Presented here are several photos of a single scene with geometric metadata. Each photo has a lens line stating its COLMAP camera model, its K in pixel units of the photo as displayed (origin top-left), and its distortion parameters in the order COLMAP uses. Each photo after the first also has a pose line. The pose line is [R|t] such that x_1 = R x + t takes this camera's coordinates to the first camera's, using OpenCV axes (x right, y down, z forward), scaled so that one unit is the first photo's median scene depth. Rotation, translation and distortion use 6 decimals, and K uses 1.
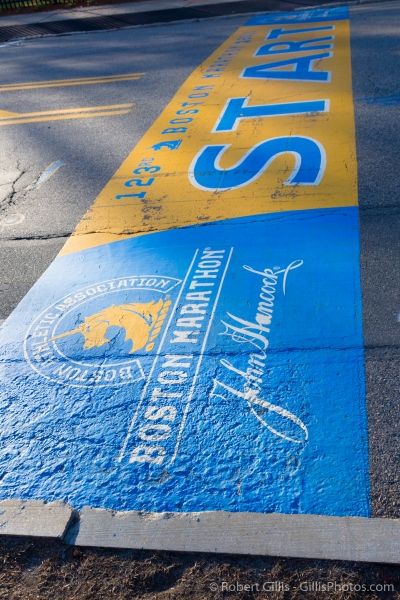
lens RADIAL K [[642.7, 0, 200.0], [0, 642.7, 300.0], [0, 0, 1]] dist [0.048399, -0.019323]
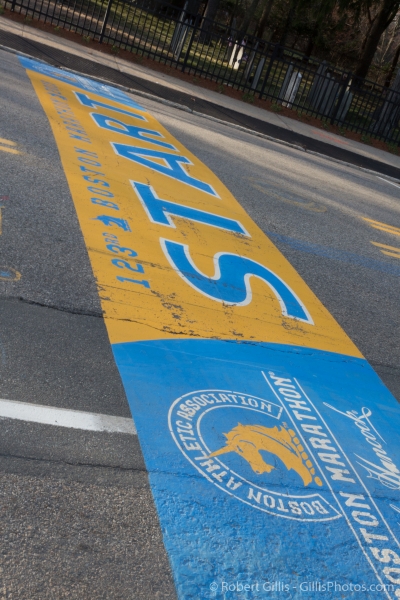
lens RADIAL K [[802.8, 0, 200.0], [0, 802.8, 300.0], [0, 0, 1]] dist [-0.004913, -0.023470]
pose [[0.806097, 0.250695, 0.536059, -0.830915], [-0.181892, 0.966947, -0.178687, 0.051757], [-0.563136, 0.046534, 0.825053, 0.090887]]
